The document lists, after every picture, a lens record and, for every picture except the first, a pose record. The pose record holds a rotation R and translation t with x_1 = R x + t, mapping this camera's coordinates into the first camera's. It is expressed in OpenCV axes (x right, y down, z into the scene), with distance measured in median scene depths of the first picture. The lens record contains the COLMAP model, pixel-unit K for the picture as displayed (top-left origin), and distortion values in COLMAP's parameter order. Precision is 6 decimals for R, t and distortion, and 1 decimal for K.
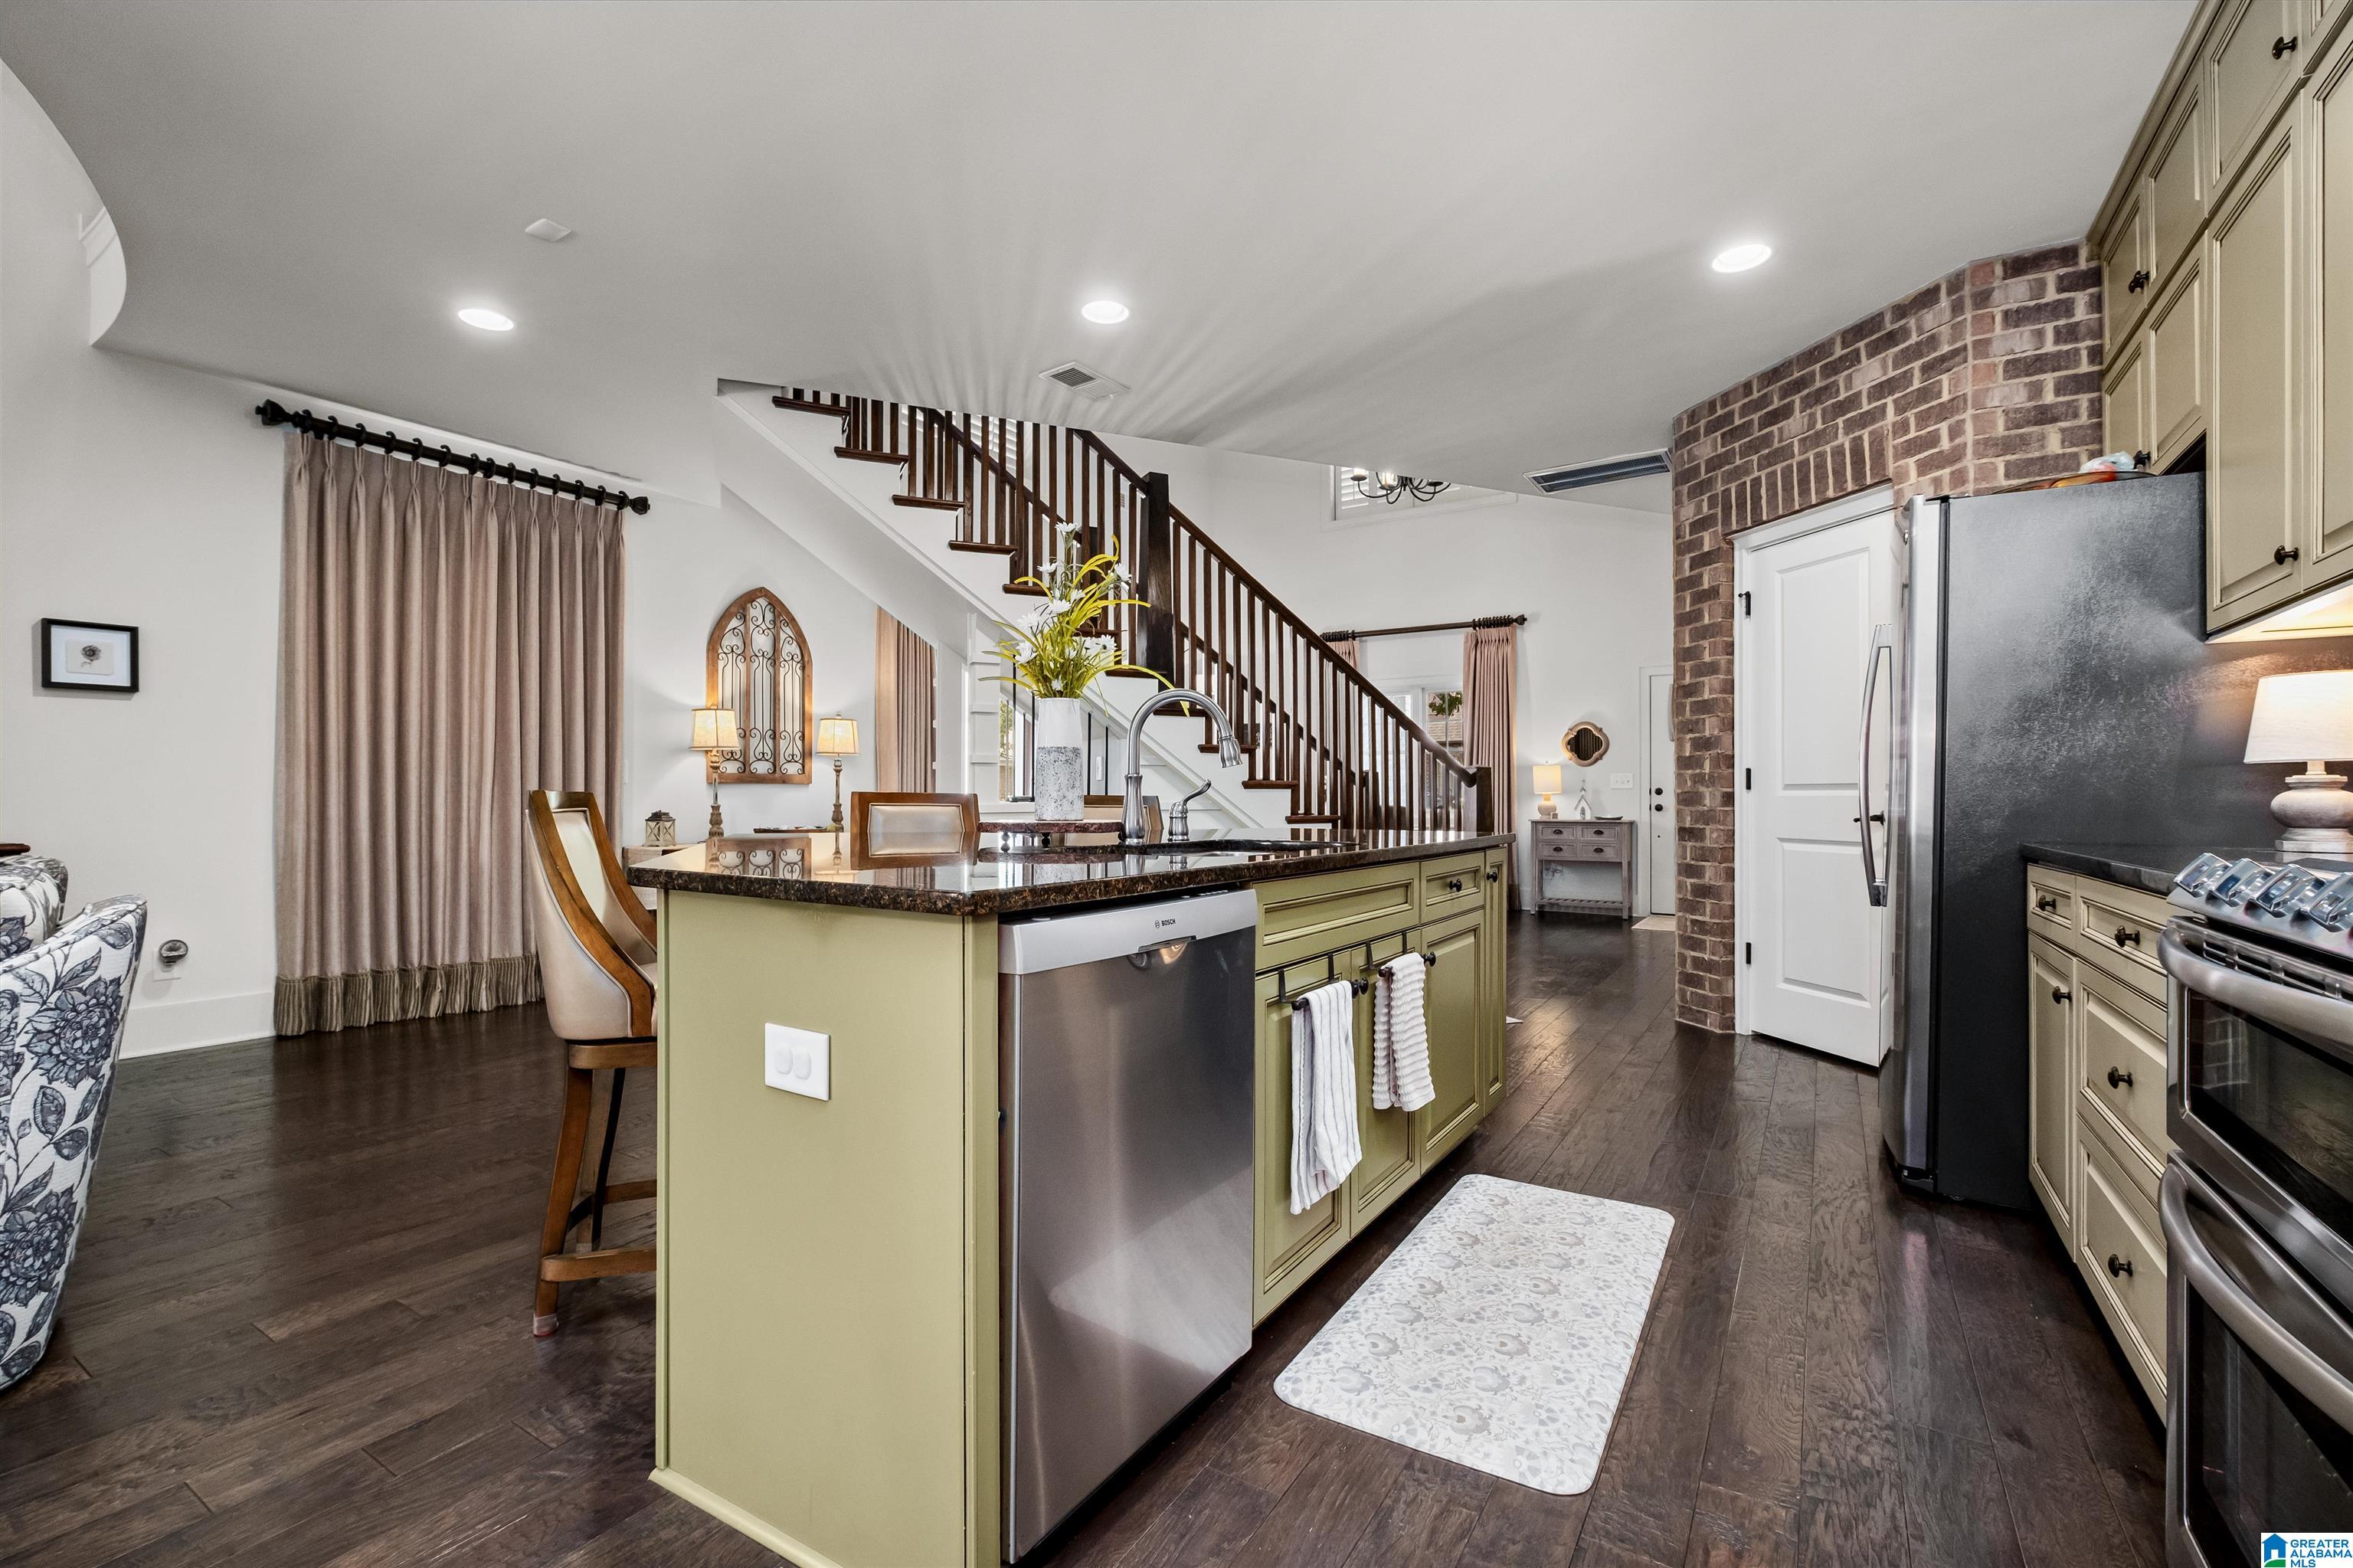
lens RADIAL K [[1034.9, 0, 1169.5], [0, 1034.9, 789.4], [0, 0, 1]] dist [-0.003281, 0.000523]
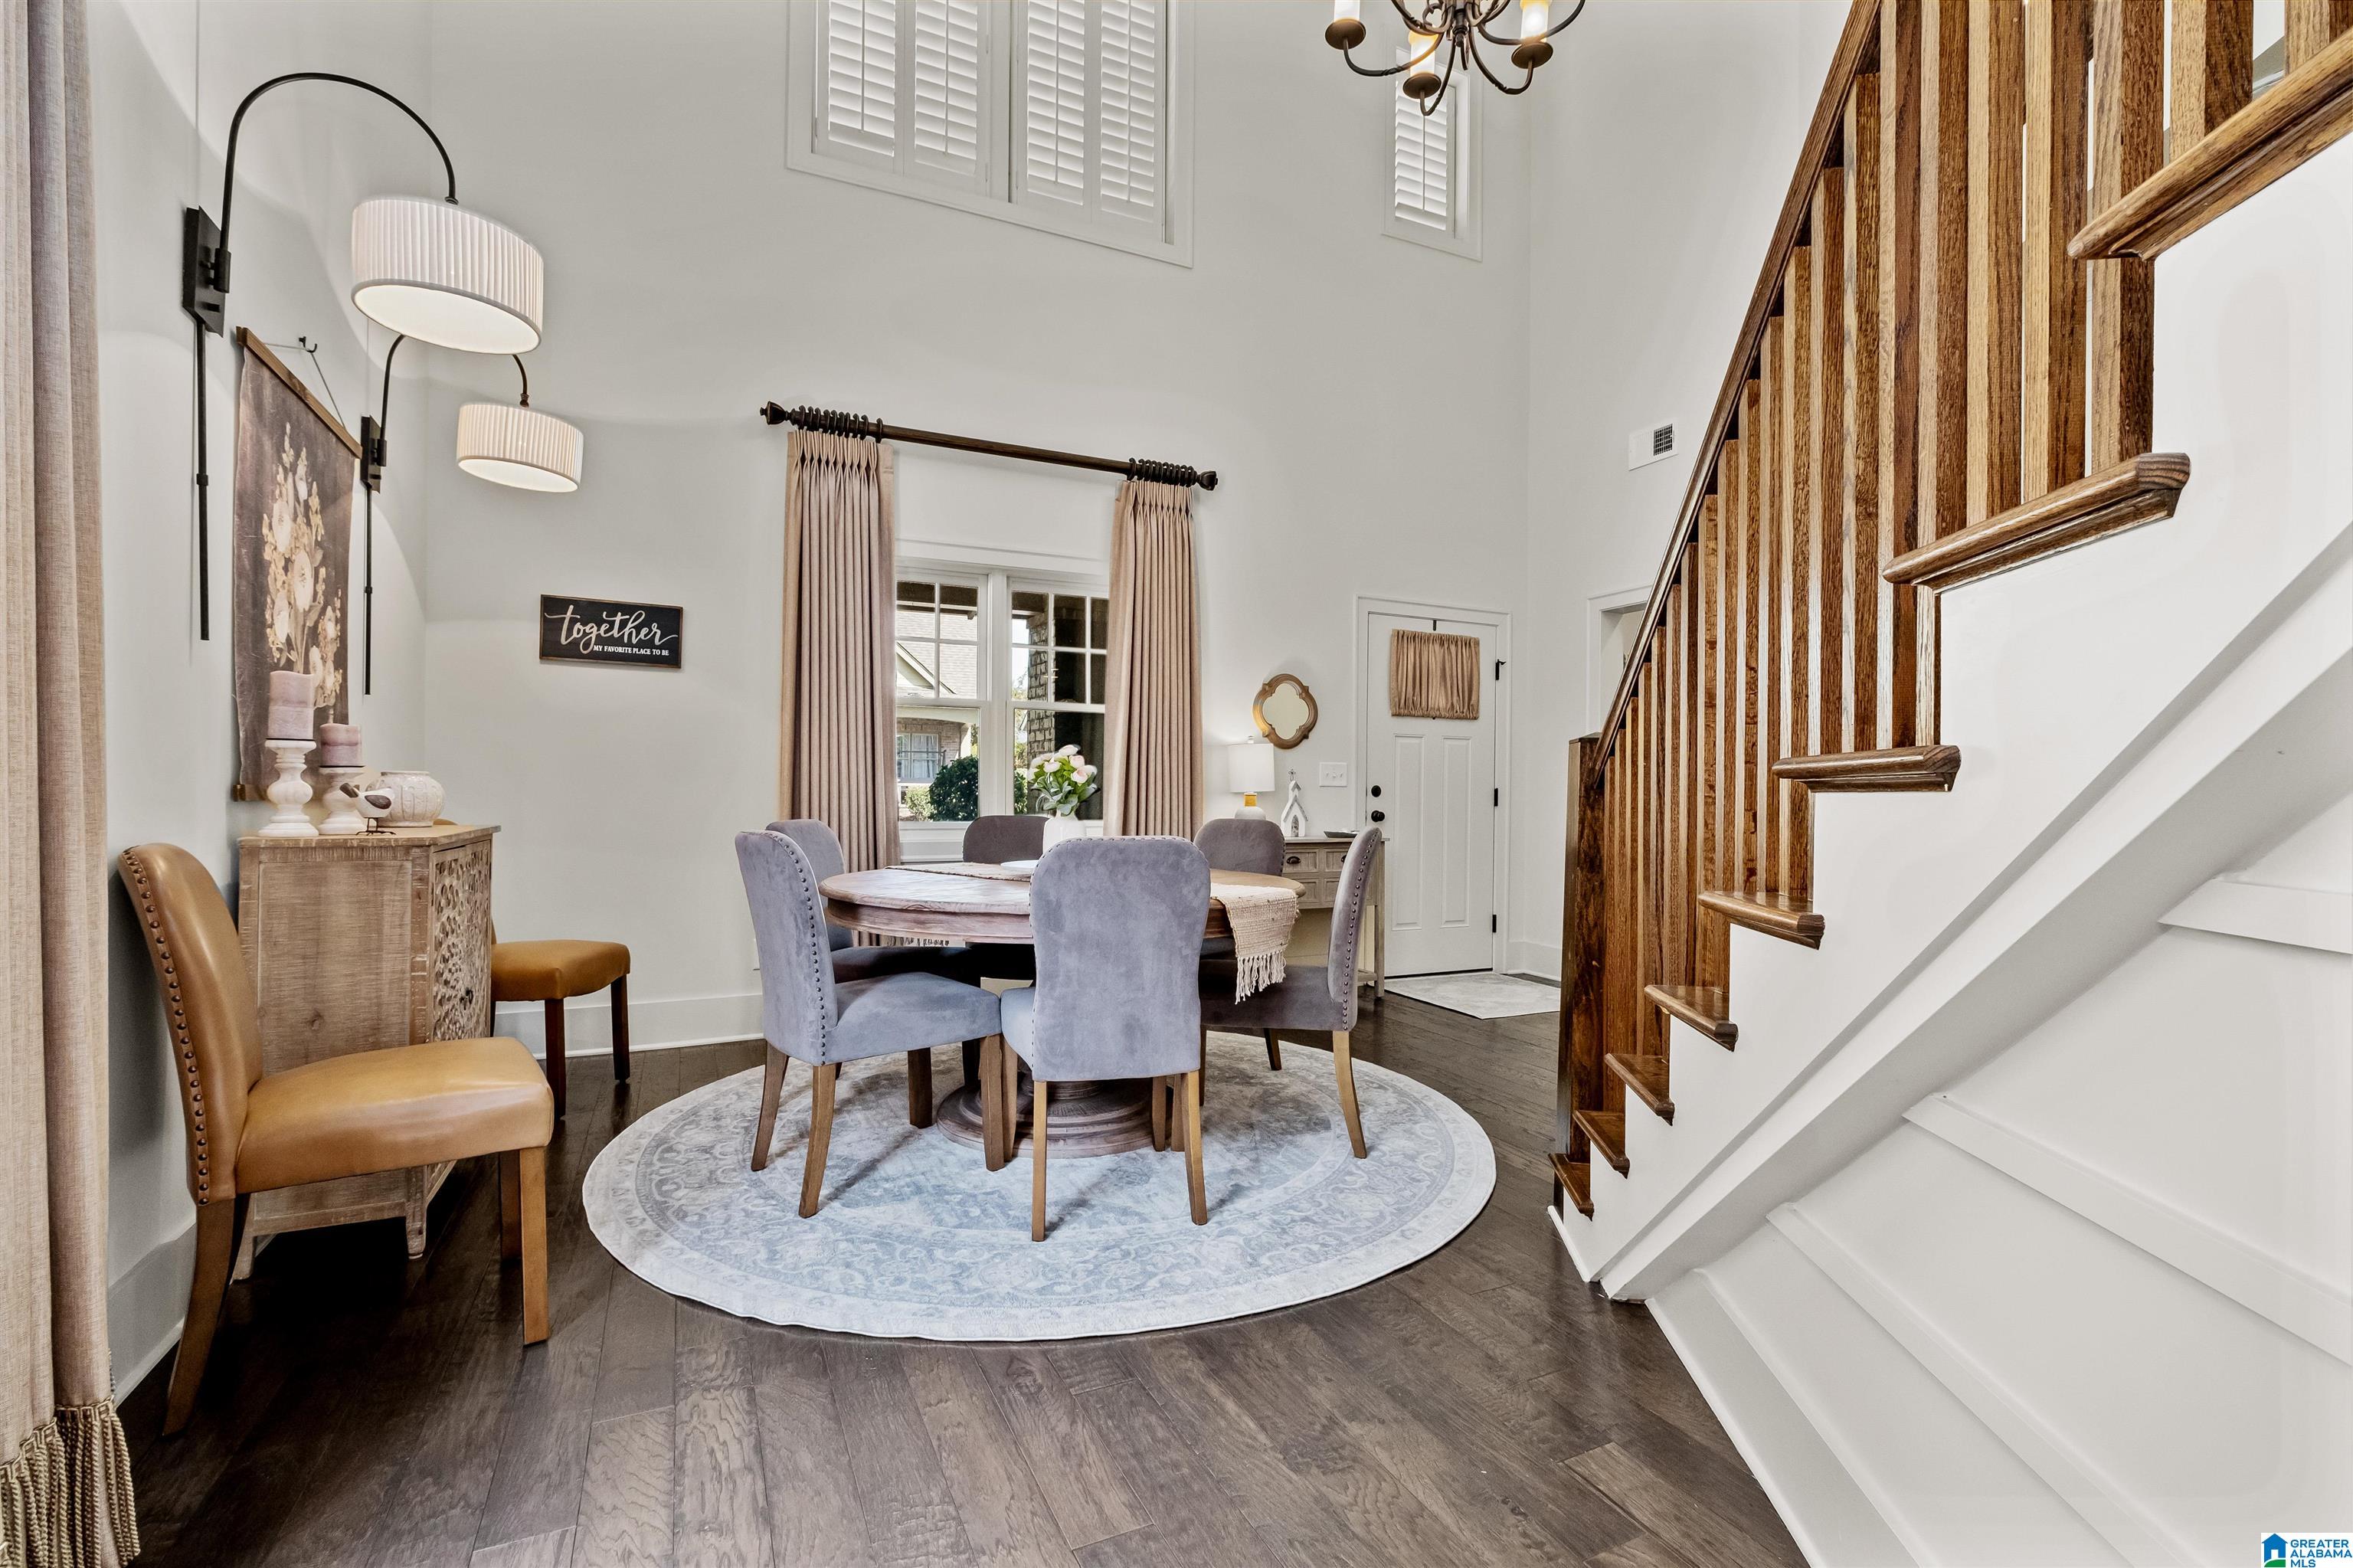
lens RADIAL K [[1034.9, 0, 1169.5], [0, 1034.9, 789.4], [0, 0, 1]] dist [-0.003281, 0.000523]
pose [[0.526257, 0.007739, 0.850290, -0.311927], [-0.016478, 0.999864, 0.001098, 0.004330], [-0.850166, -0.014588, 0.526313, 1.570658]]
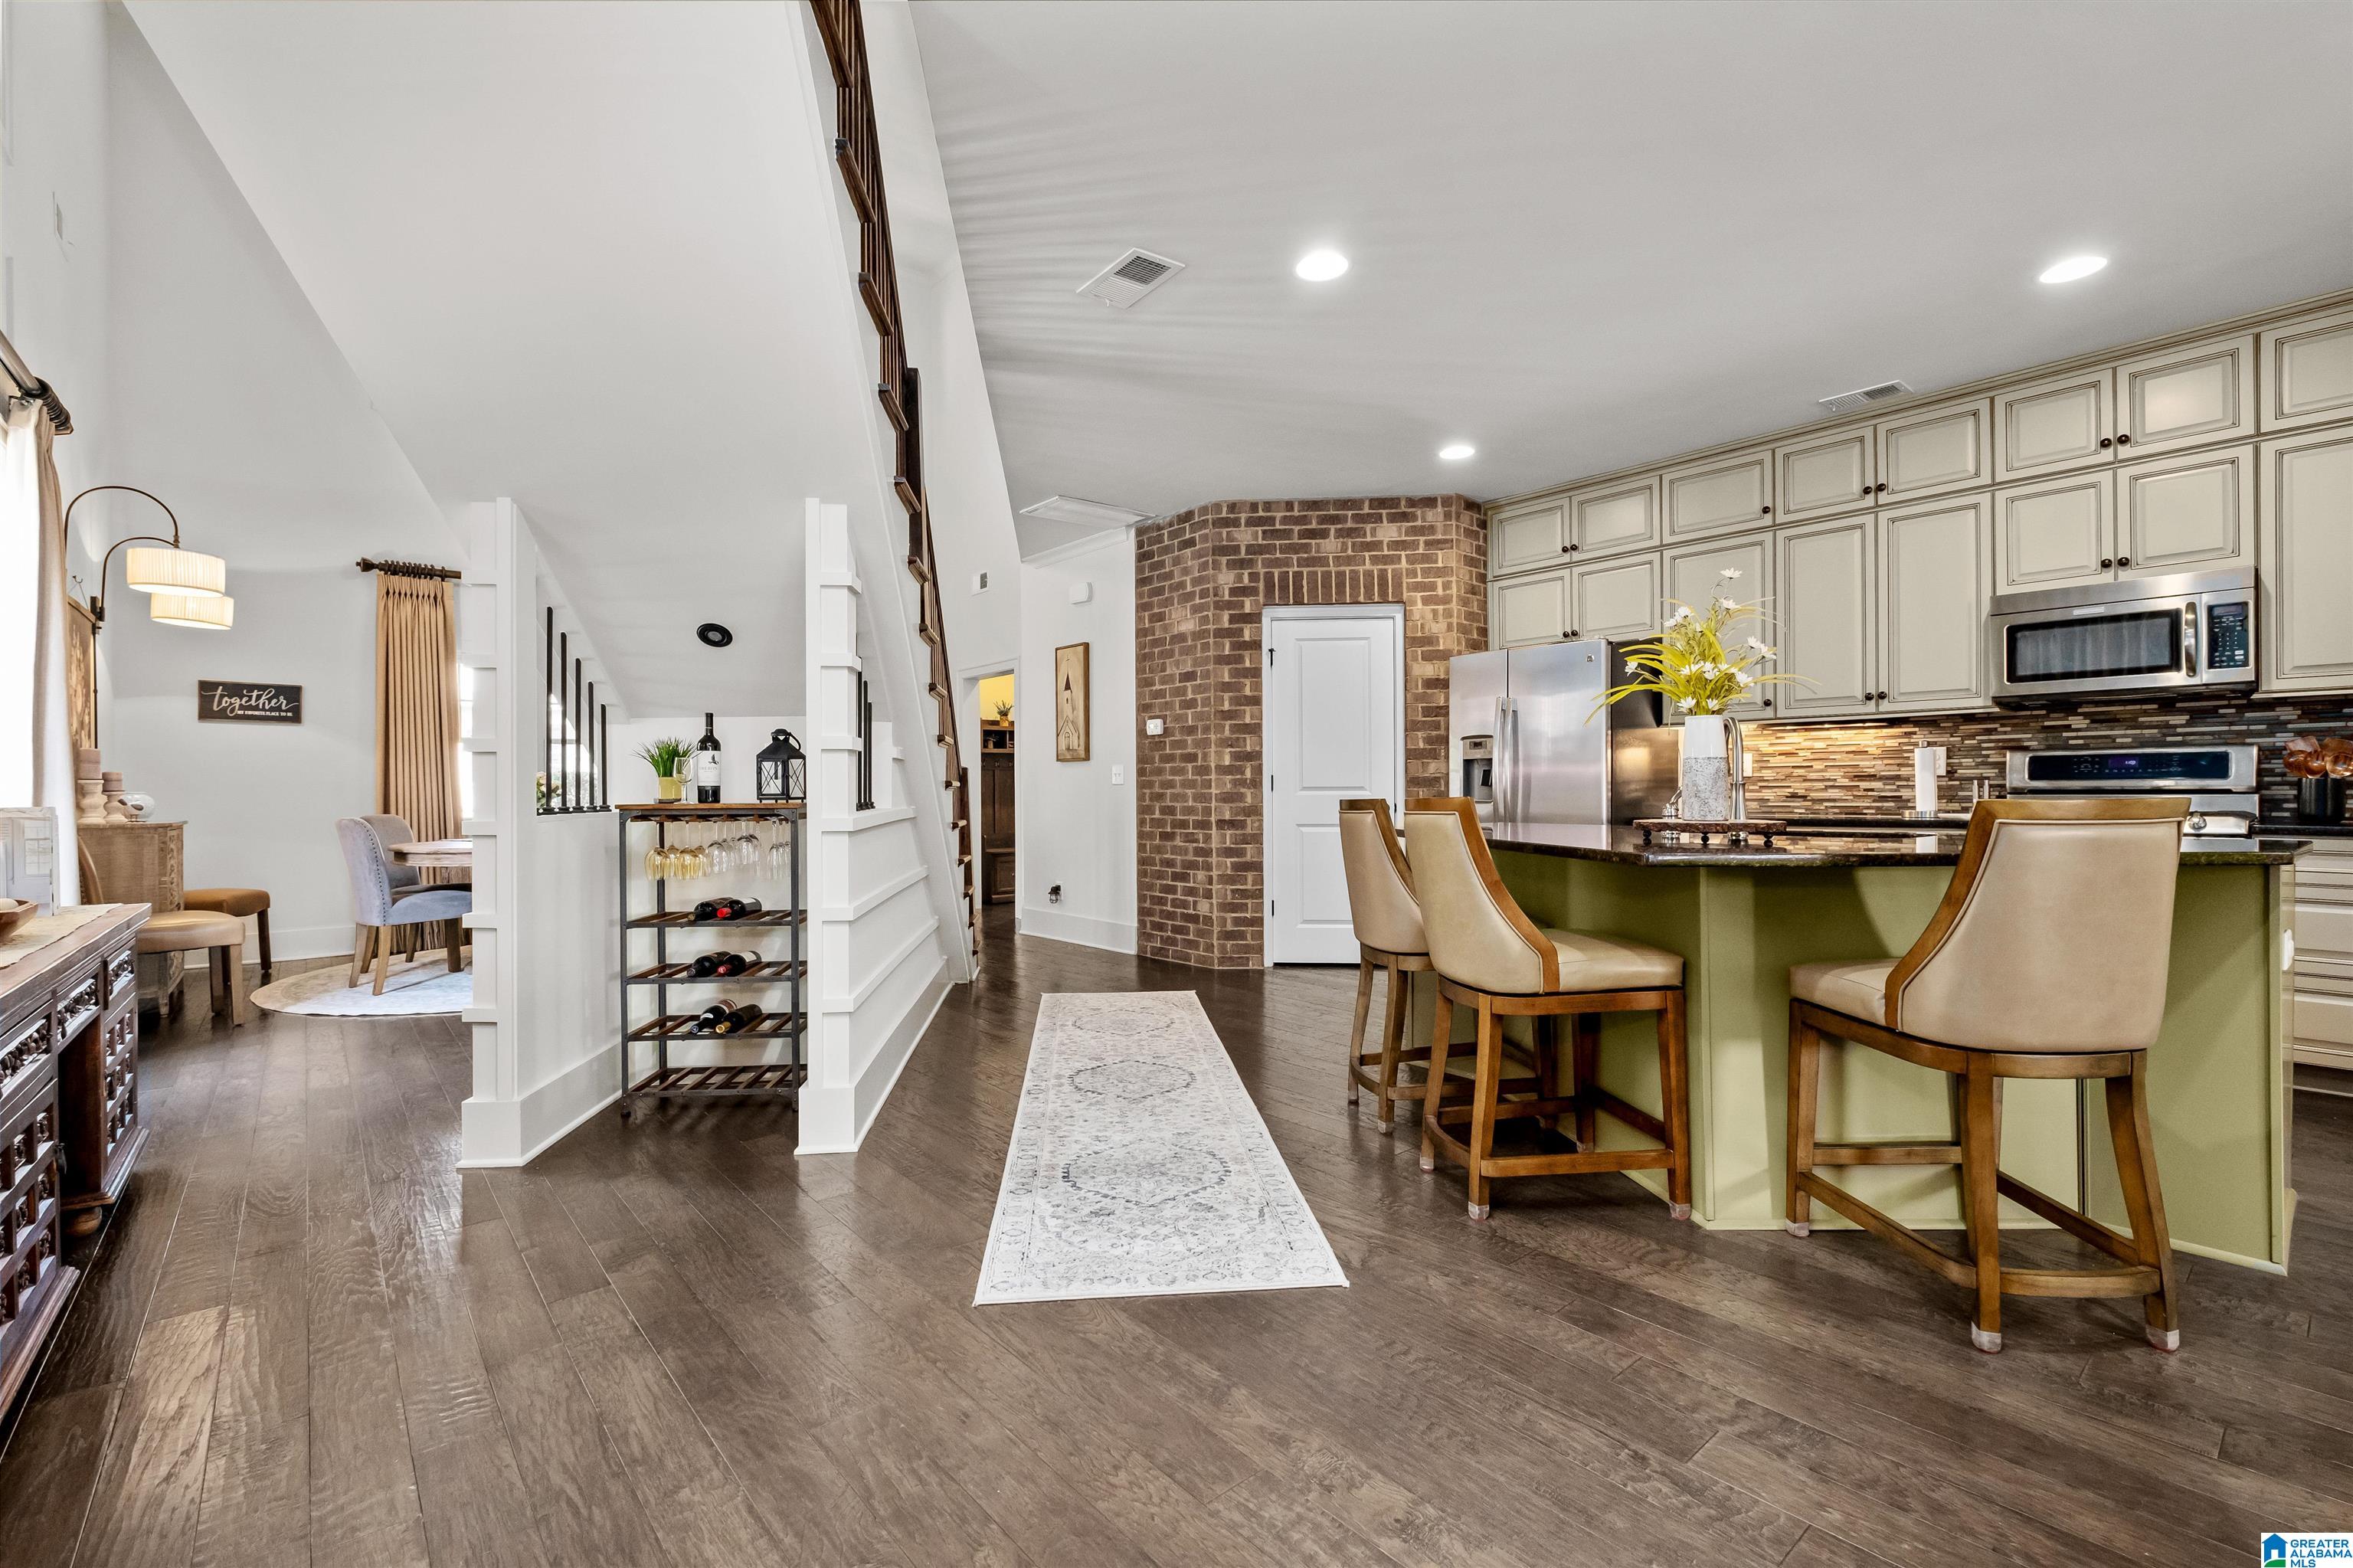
lens RADIAL K [[1034.9, 0, 1169.5], [0, 1034.9, 789.4], [0, 0, 1]] dist [-0.003281, 0.000523]
pose [[0.292938, -0.001518, 0.956130, -0.844720], [0.000073, 0.999999, 0.001565, -0.003775], [-0.956131, -0.000389, 0.292938, 0.749374]]
